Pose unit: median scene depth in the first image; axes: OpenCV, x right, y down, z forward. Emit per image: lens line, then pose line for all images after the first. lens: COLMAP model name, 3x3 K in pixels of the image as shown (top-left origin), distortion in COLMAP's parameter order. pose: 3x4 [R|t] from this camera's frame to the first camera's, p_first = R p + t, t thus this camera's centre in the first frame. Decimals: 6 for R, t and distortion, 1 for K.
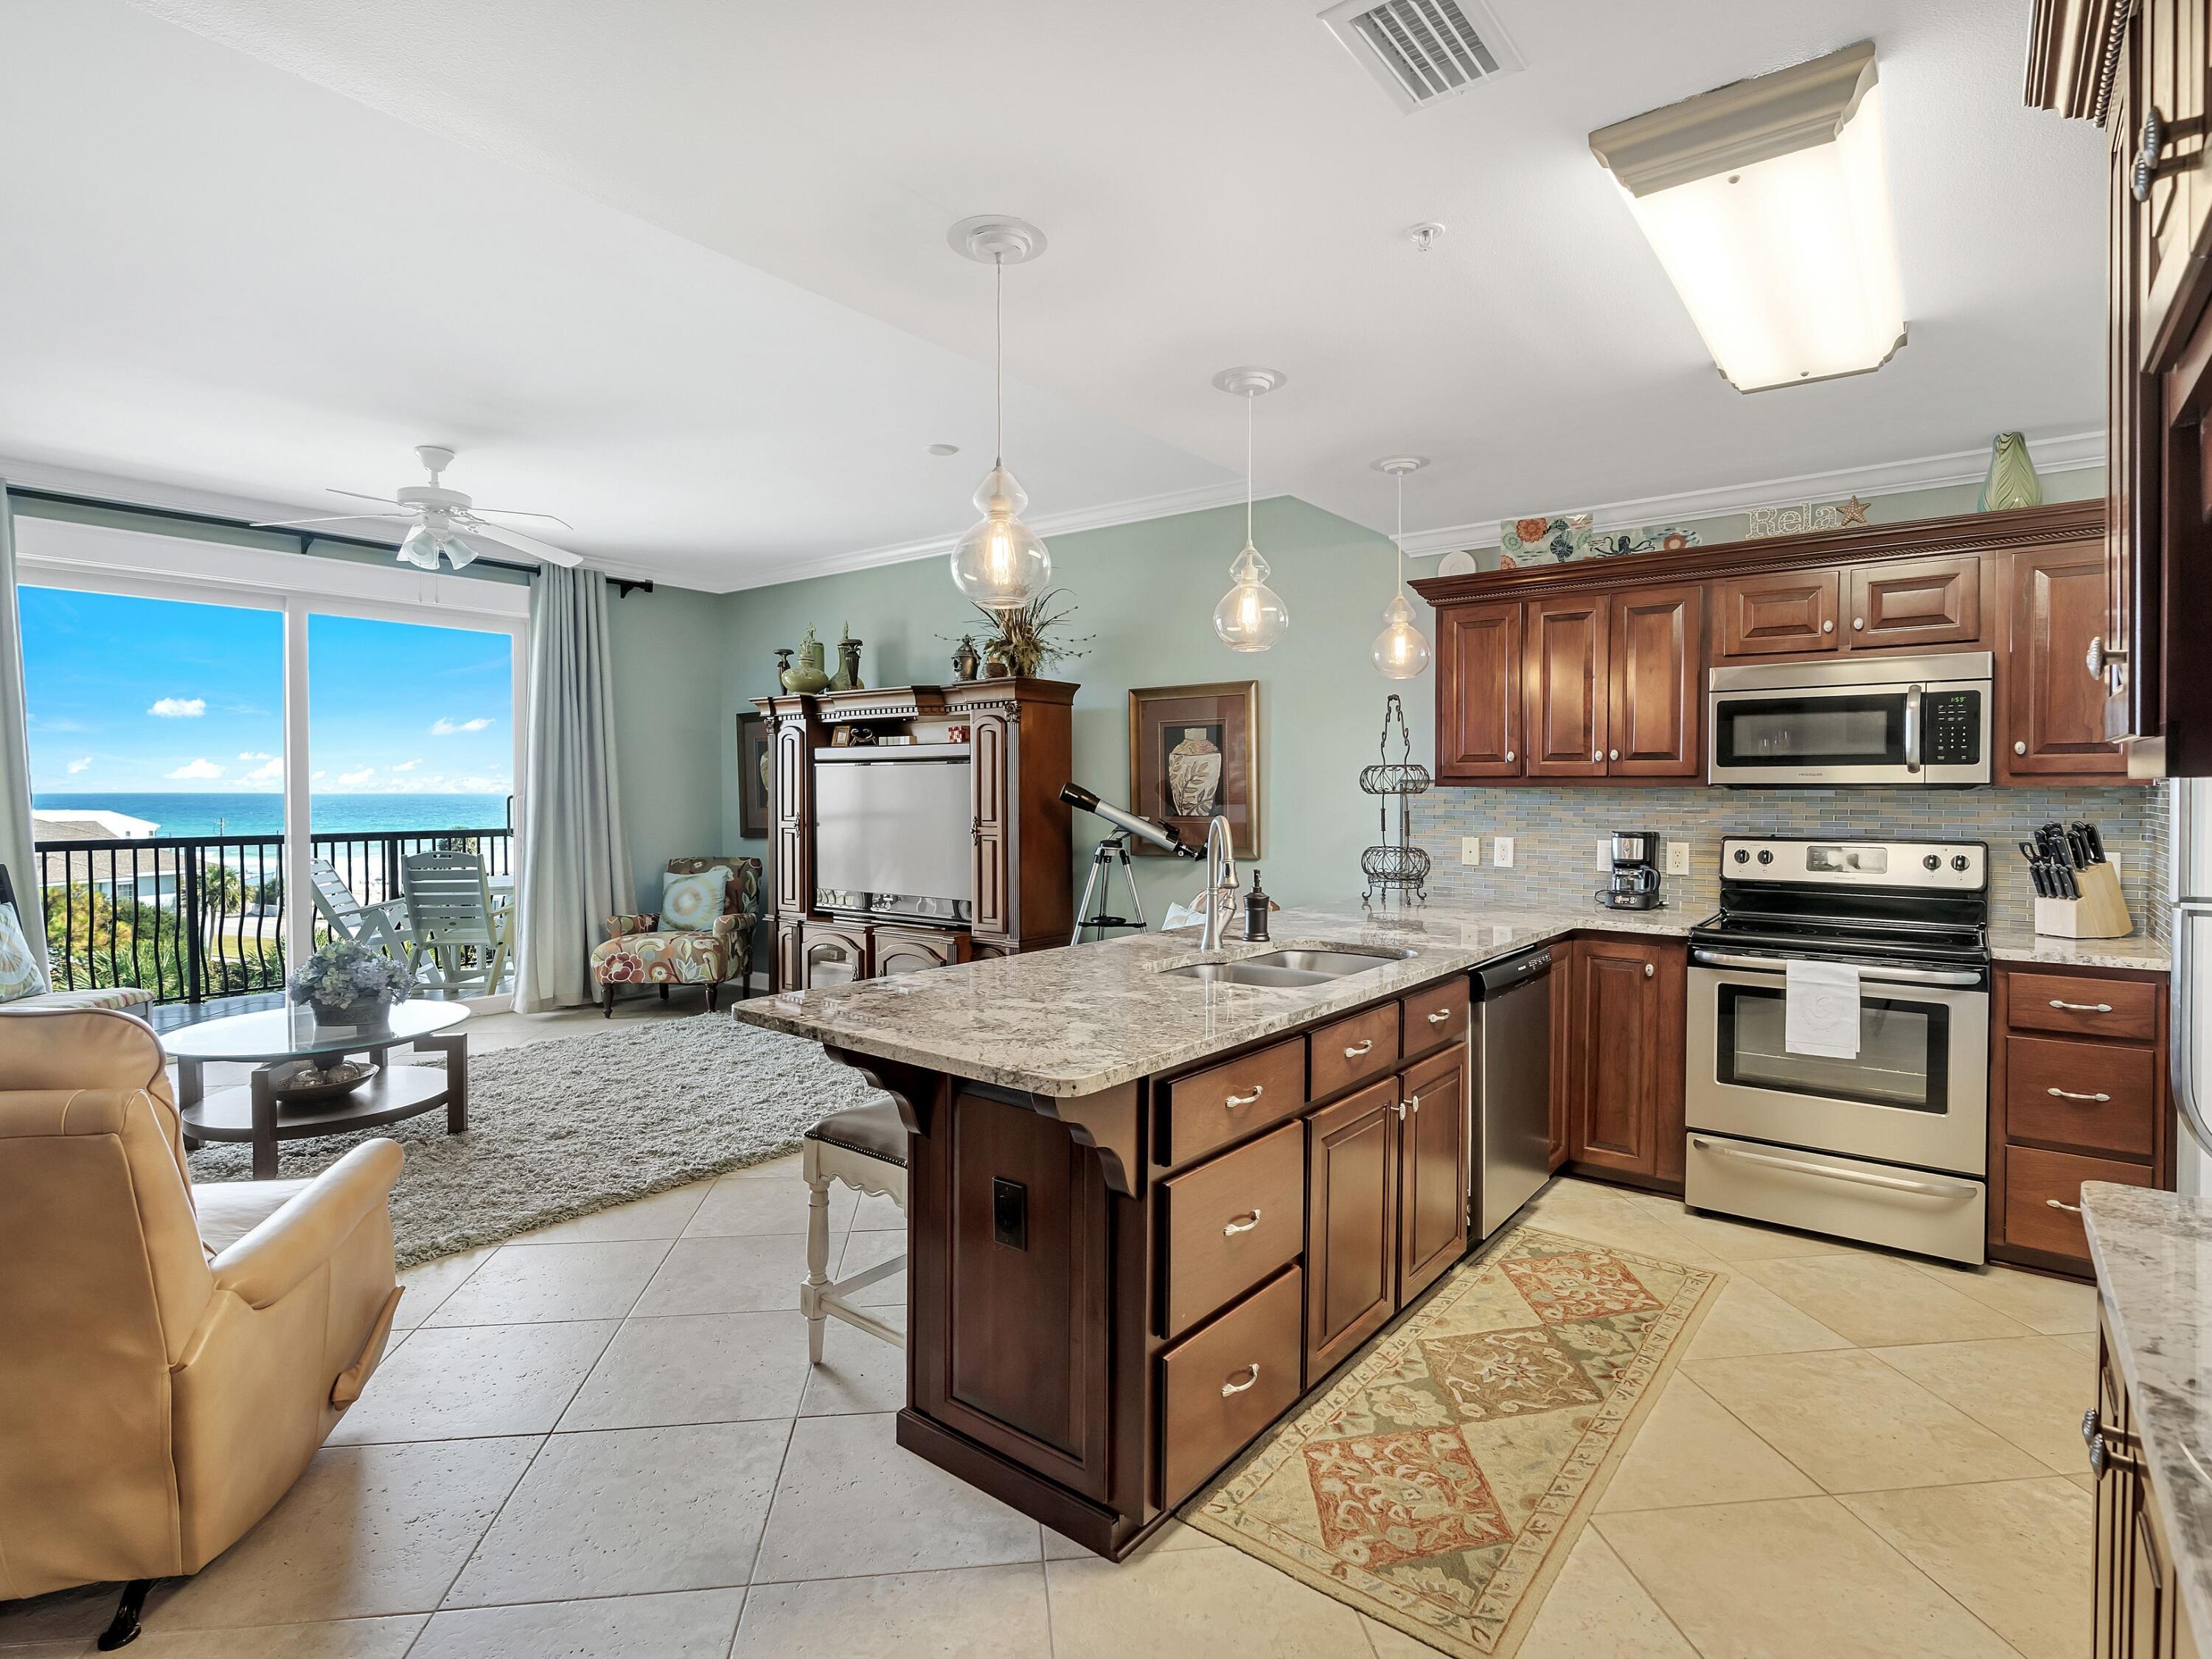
lens RADIAL K [[1113.7, 0, 1120.9], [0, 1113.7, 813.5], [0, 0, 1]] dist [-0.019056, 0.007464]
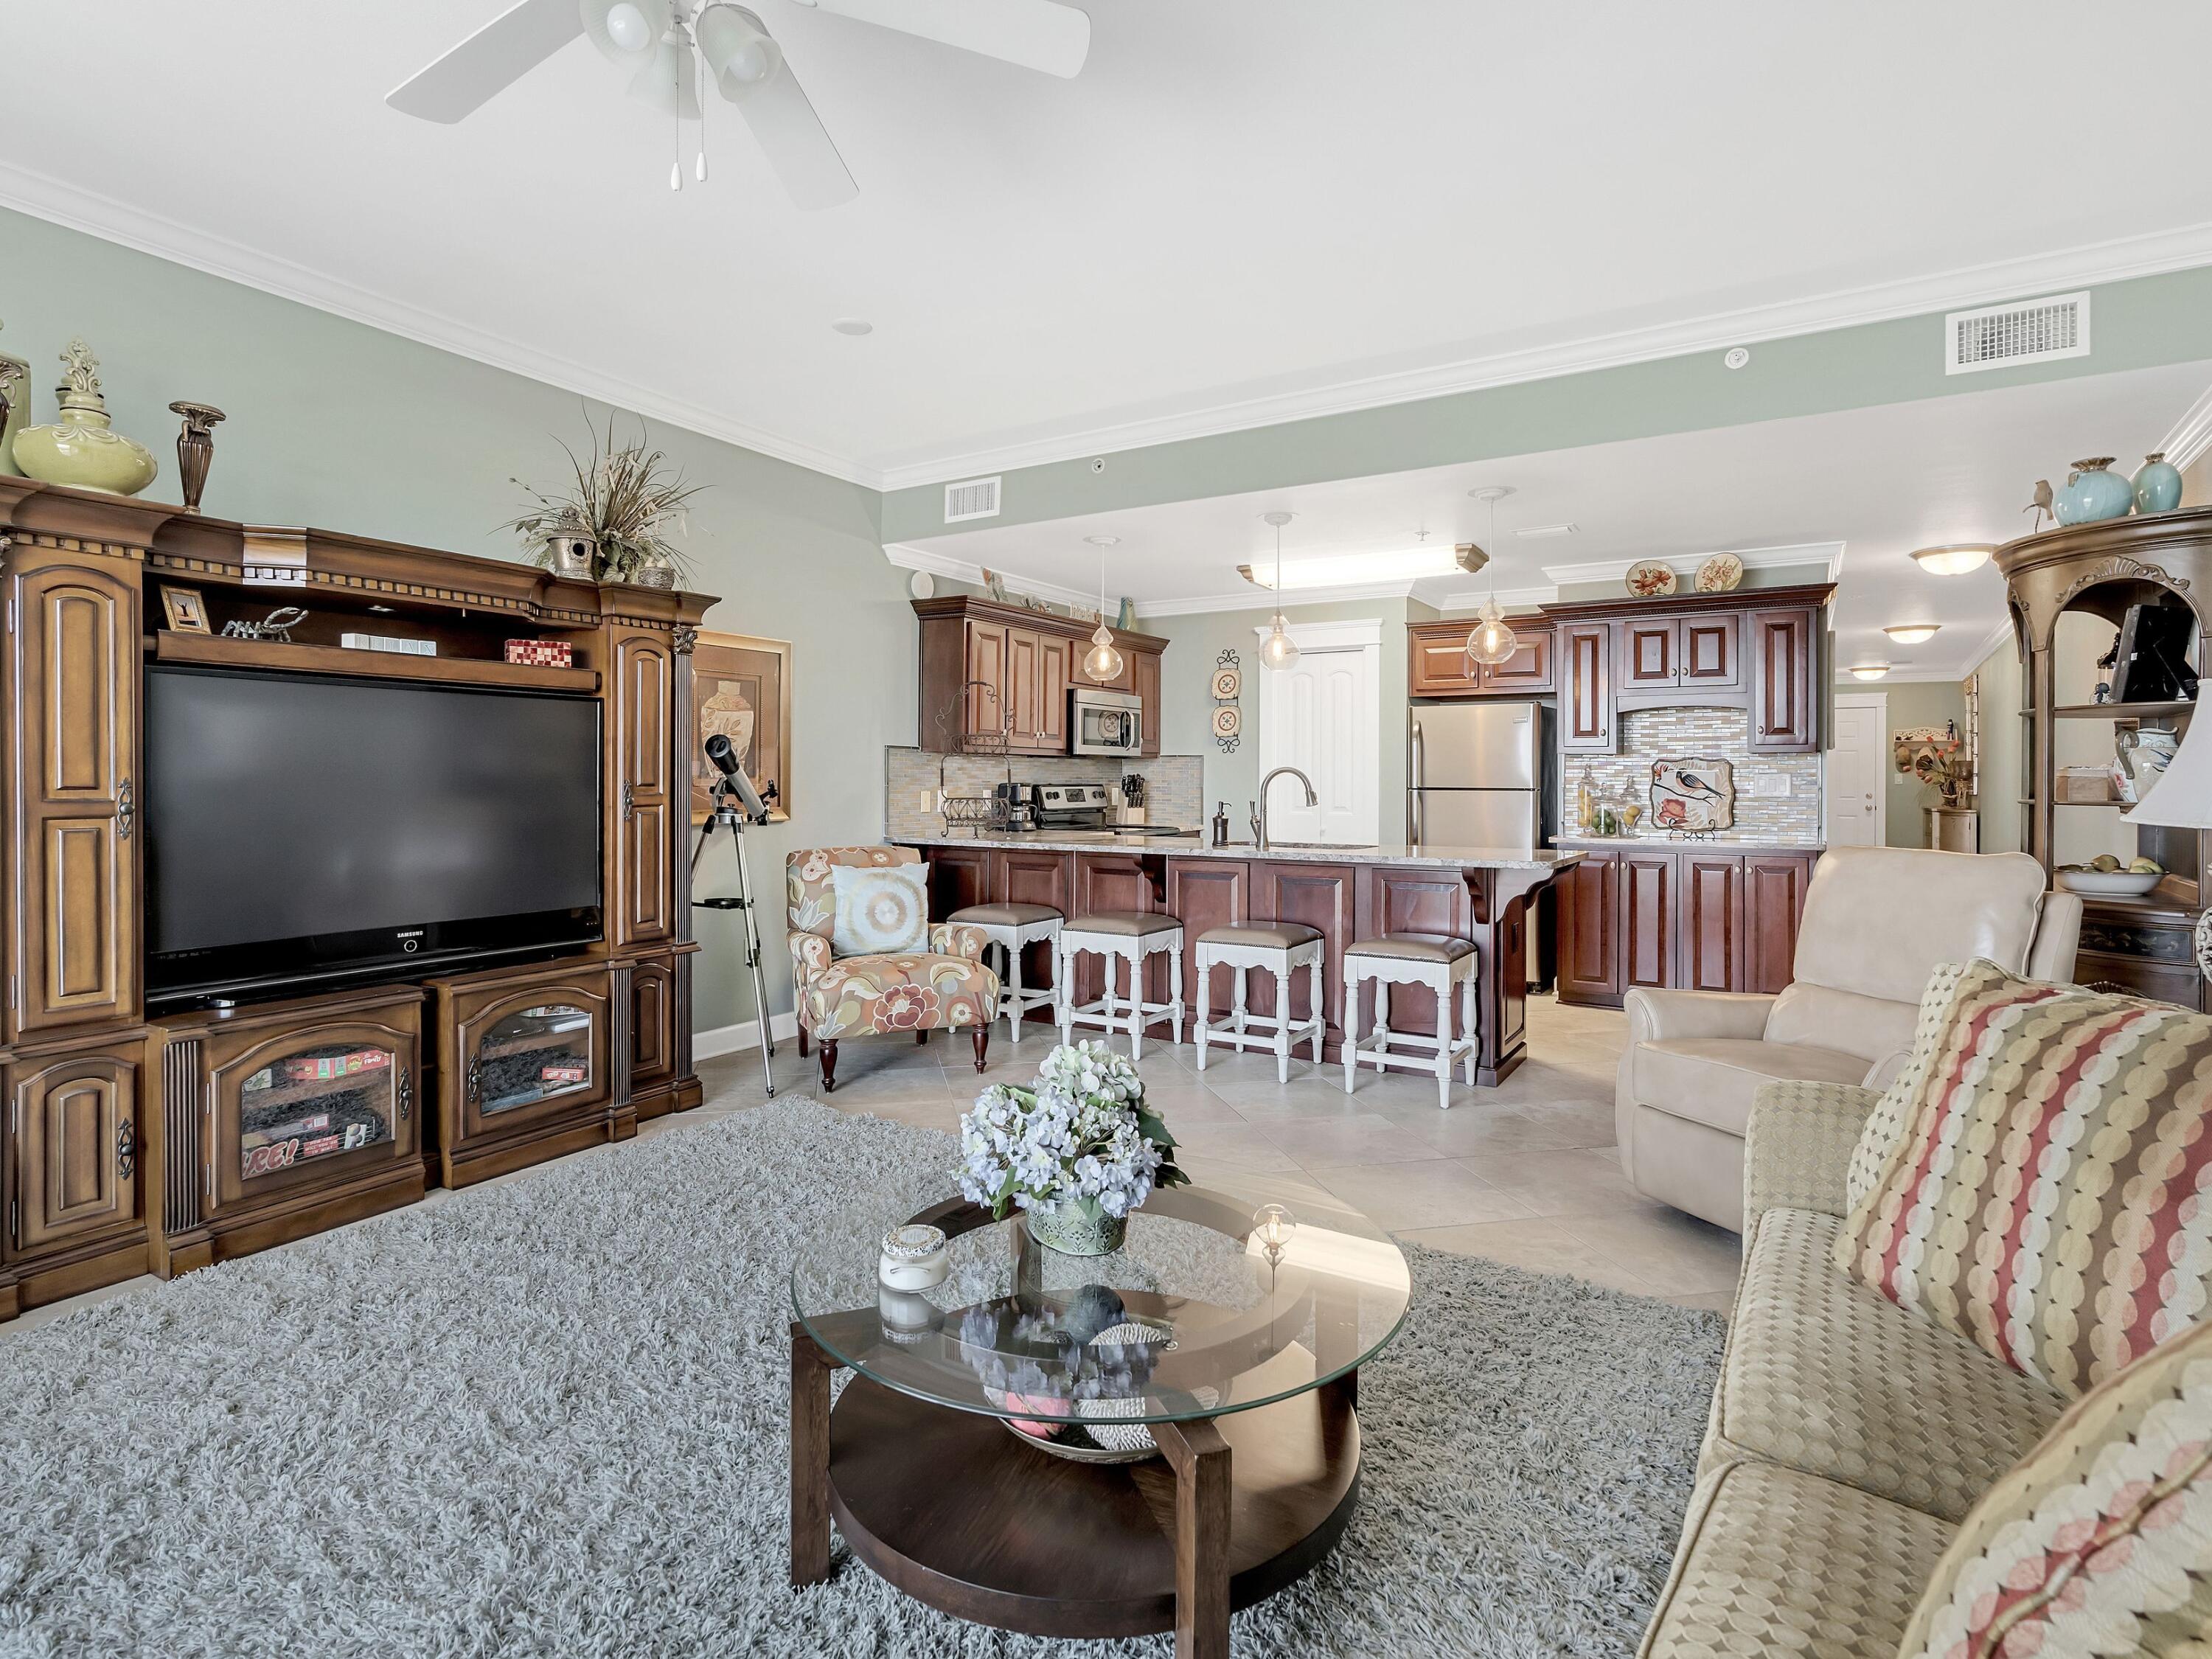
lens RADIAL K [[1113.7, 0, 1121.4], [0, 1113.7, 790.4], [0, 0, 1]] dist [-0.019056, 0.007464]
pose [[-0.098684, -0.012669, 0.995038, -1.157641], [0.017292, 0.999746, 0.014443, 0.006865], [-0.994969, 0.018631, -0.098440, 1.026523]]
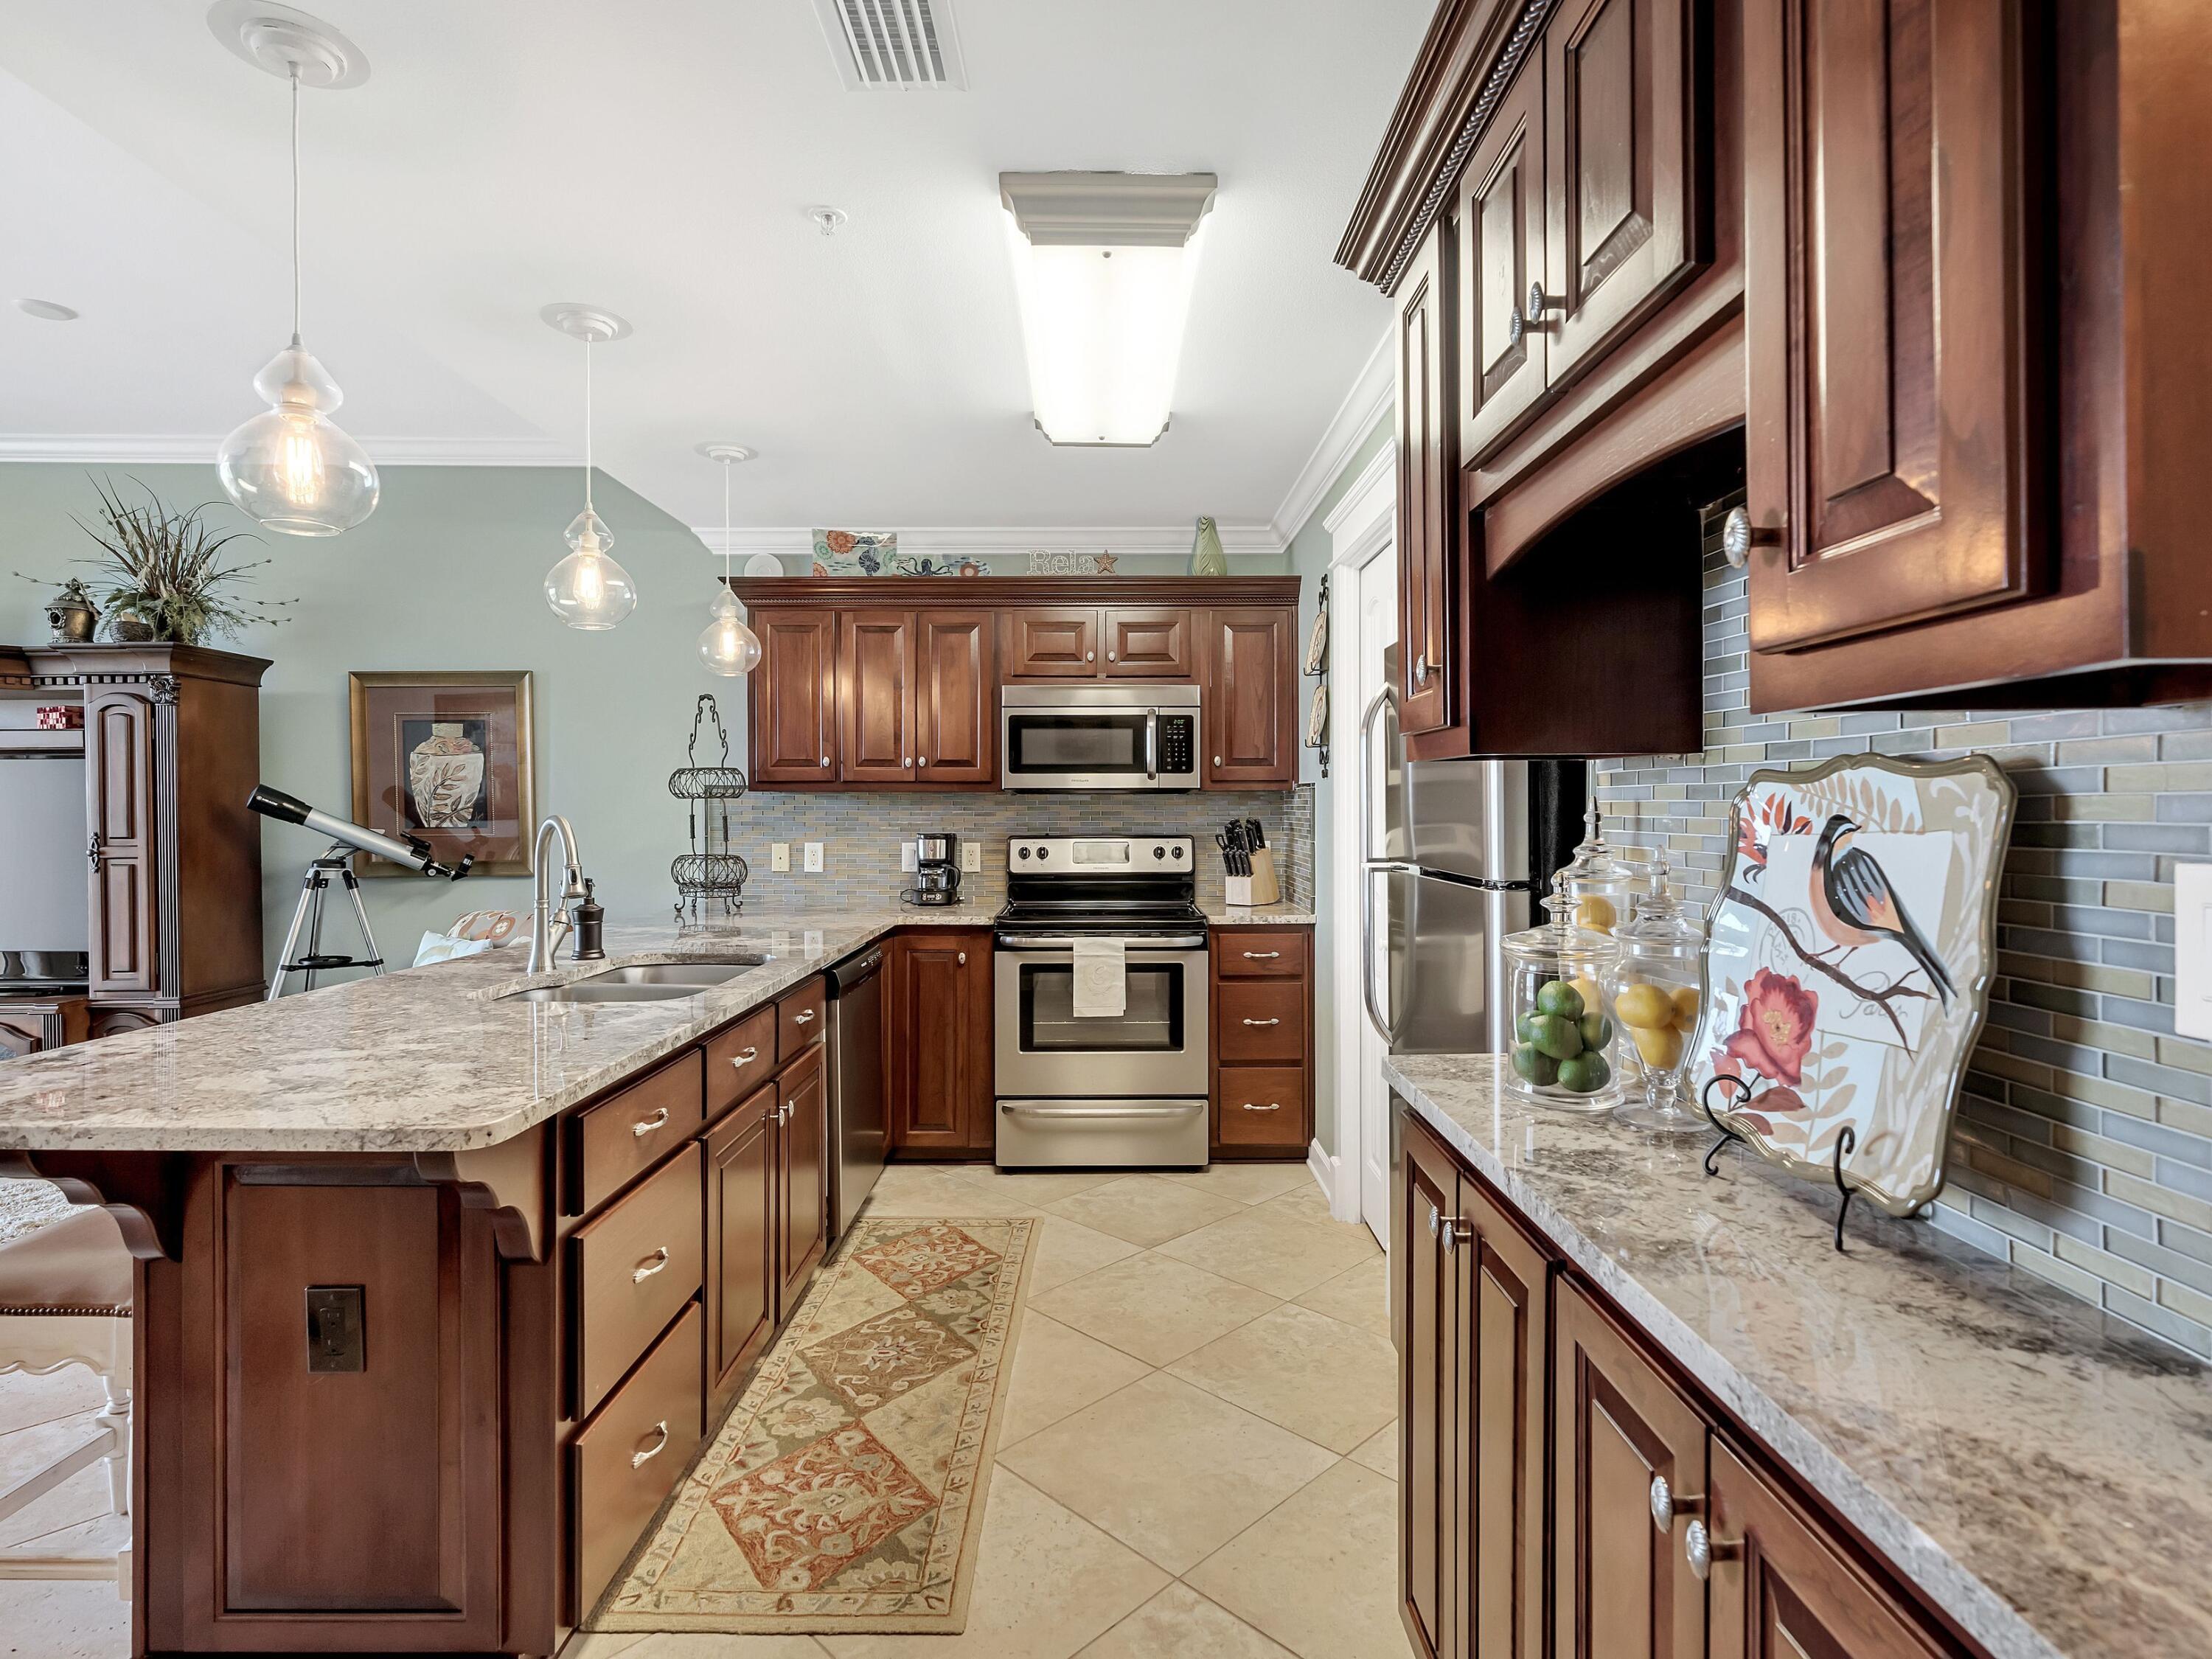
lens RADIAL K [[1113.7, 0, 1129.4], [0, 1113.7, 820.6], [0, 0, 1]] dist [-0.019056, 0.007464]
pose [[0.783605, -0.009941, 0.621179, -0.066128], [0.015788, 0.999868, -0.003915, 0.011411], [-0.621058, 0.012875, 0.783659, 0.031828]]
